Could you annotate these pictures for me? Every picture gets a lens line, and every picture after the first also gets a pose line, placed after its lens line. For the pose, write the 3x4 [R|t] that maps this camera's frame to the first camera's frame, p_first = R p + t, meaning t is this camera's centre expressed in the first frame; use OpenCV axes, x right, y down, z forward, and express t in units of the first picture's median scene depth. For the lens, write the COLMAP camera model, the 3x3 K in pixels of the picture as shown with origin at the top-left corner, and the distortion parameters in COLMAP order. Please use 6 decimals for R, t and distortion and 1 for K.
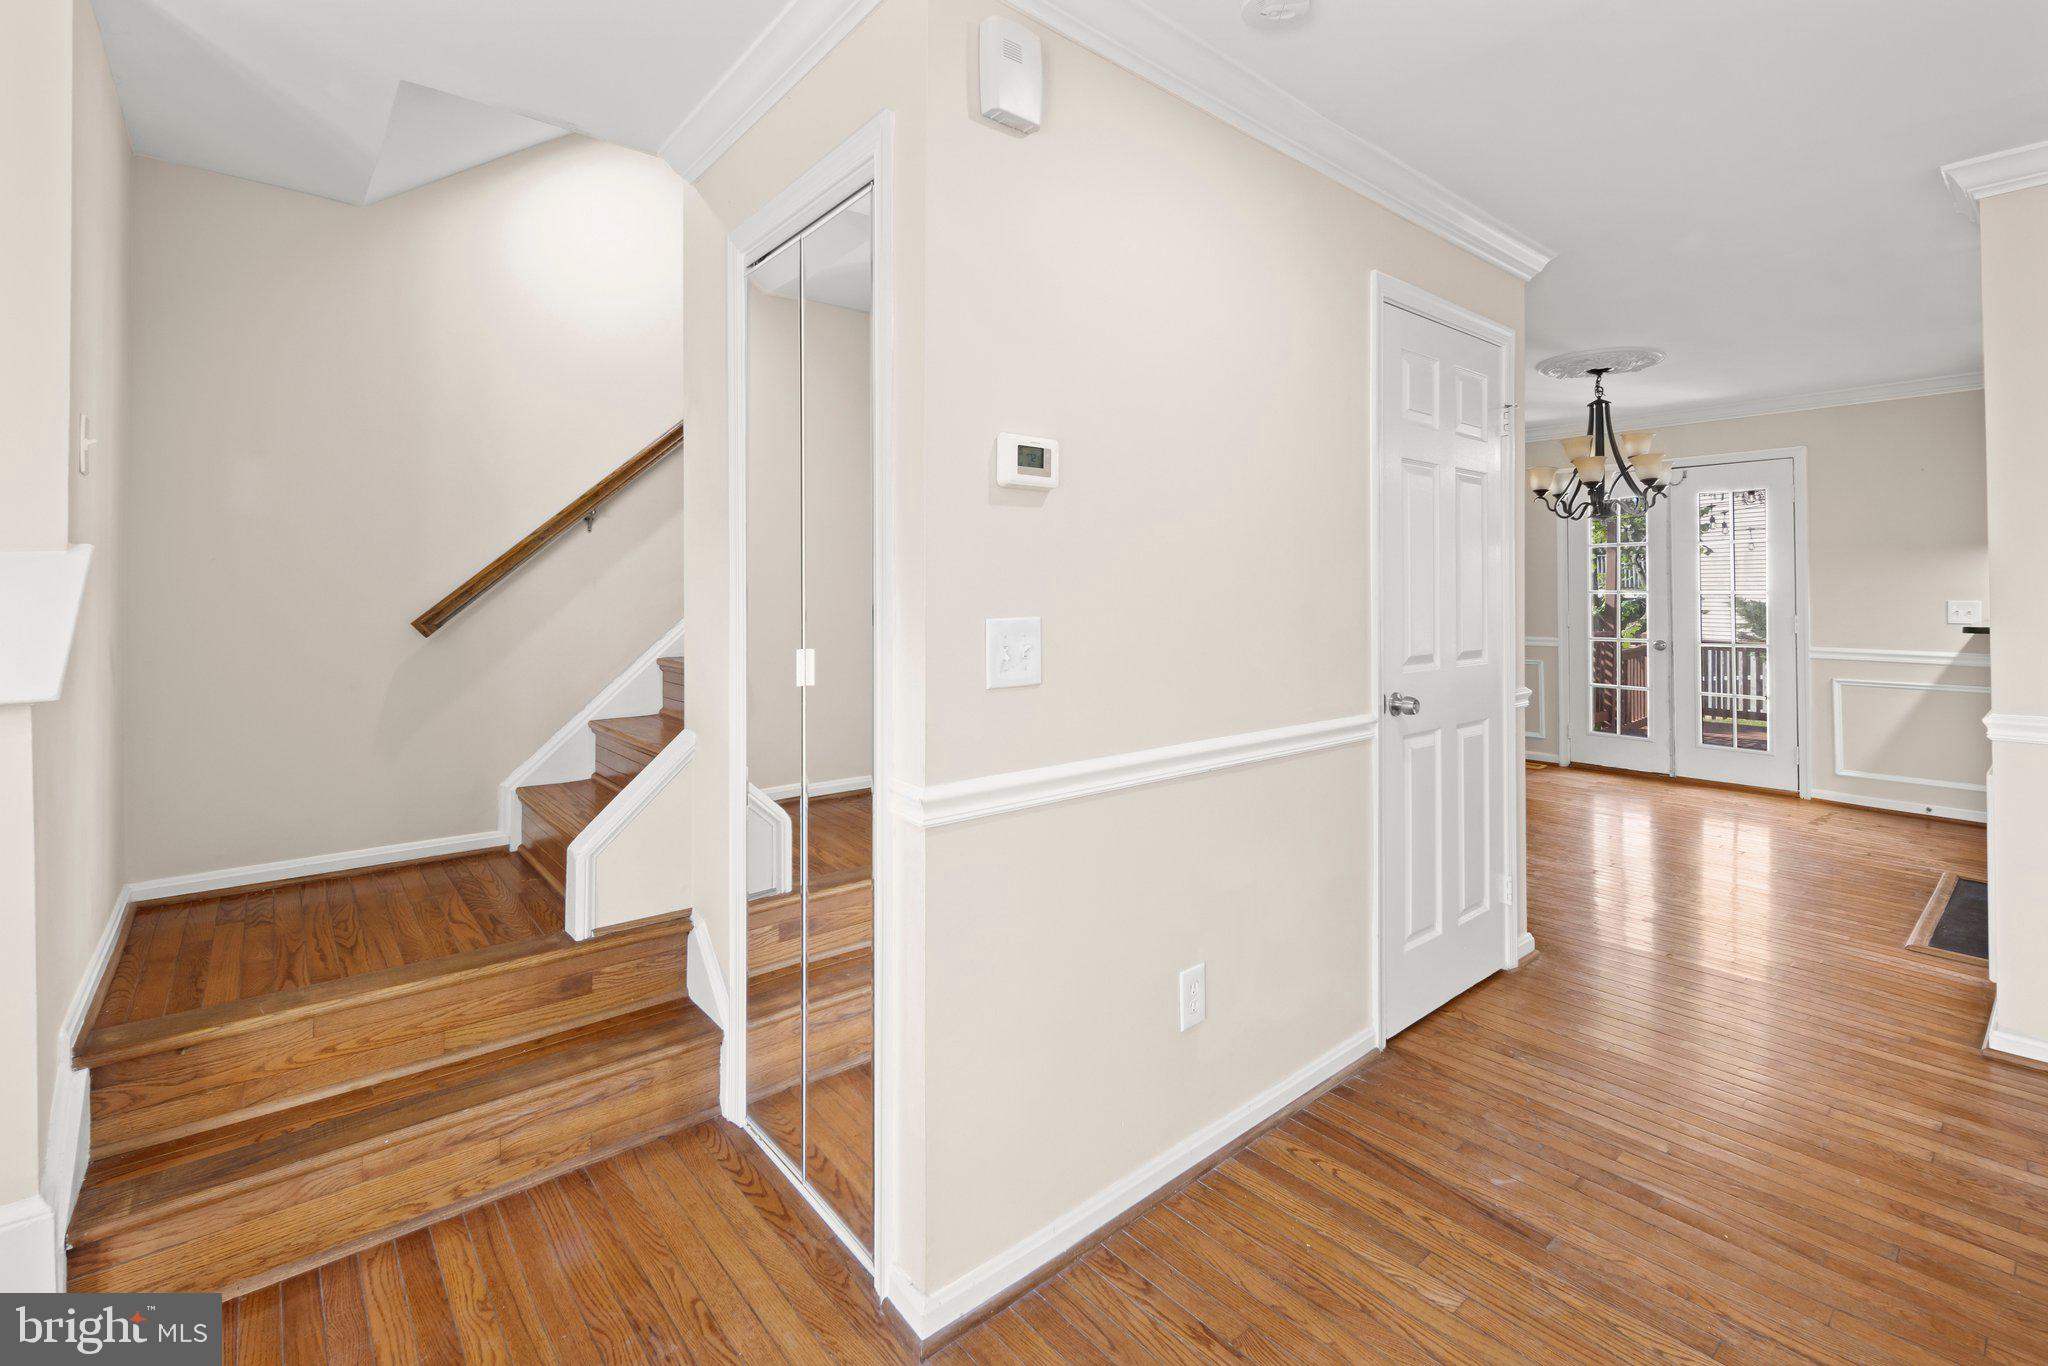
lens RADIAL K [[892.4, 0, 1039.8], [0, 892.4, 593.8], [0, 0, 1]] dist [0.006489, -0.002904]
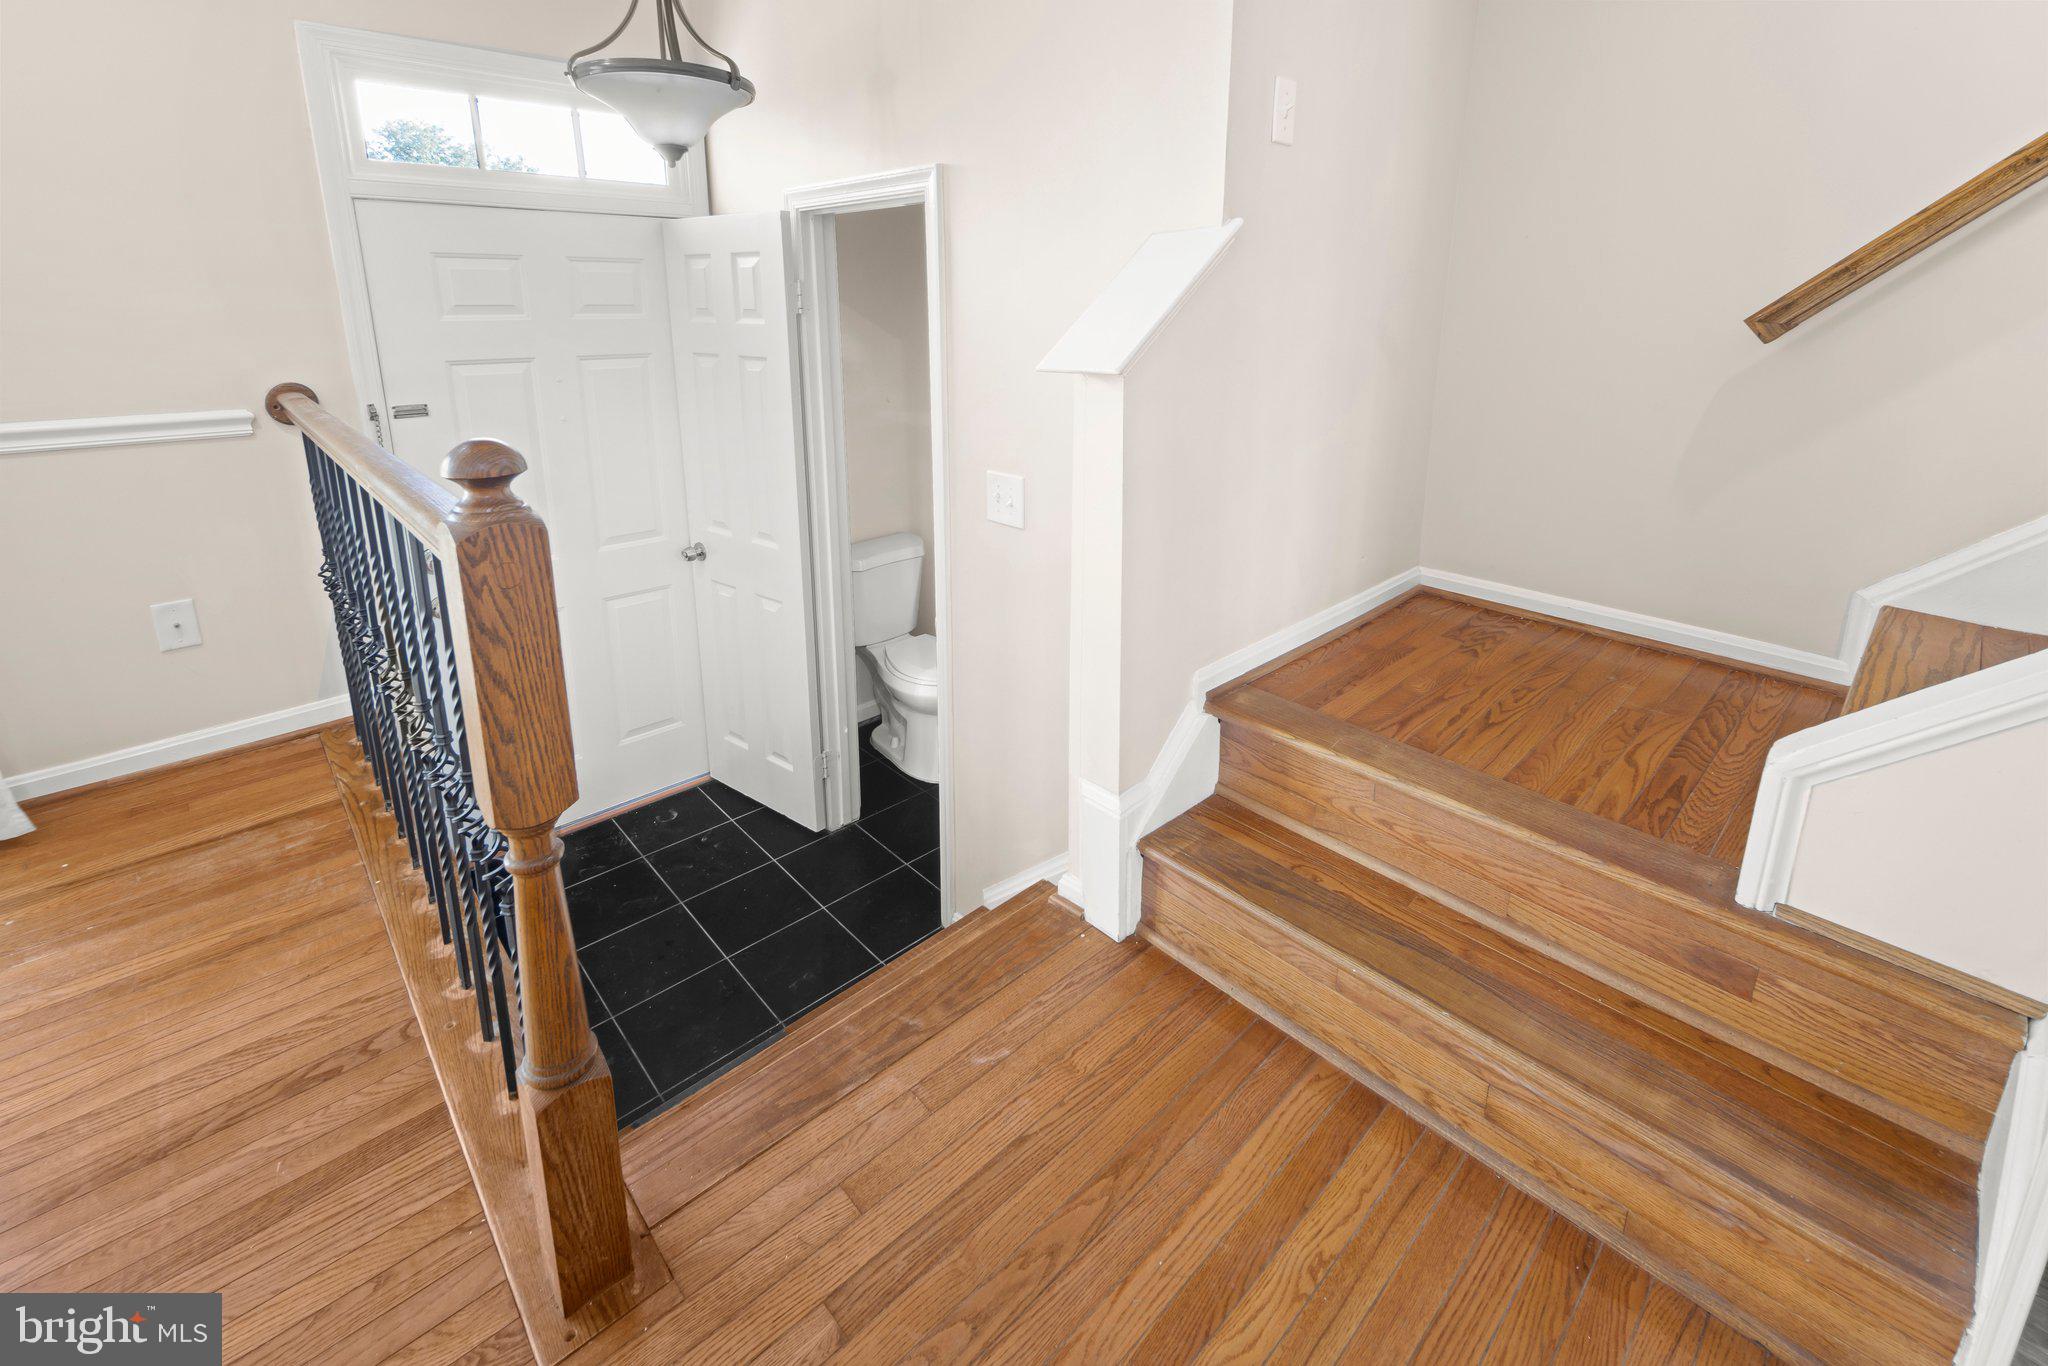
lens RADIAL K [[892.4, 0, 994.0], [0, 892.4, 501.2], [0, 0, 1]] dist [0.006489, -0.002904]
pose [[0.036966, 0.227885, -0.972986, -0.052523], [-0.003724, 0.973676, 0.227905, 0.019436], [0.999310, -0.004801, 0.036841, 0.582283]]
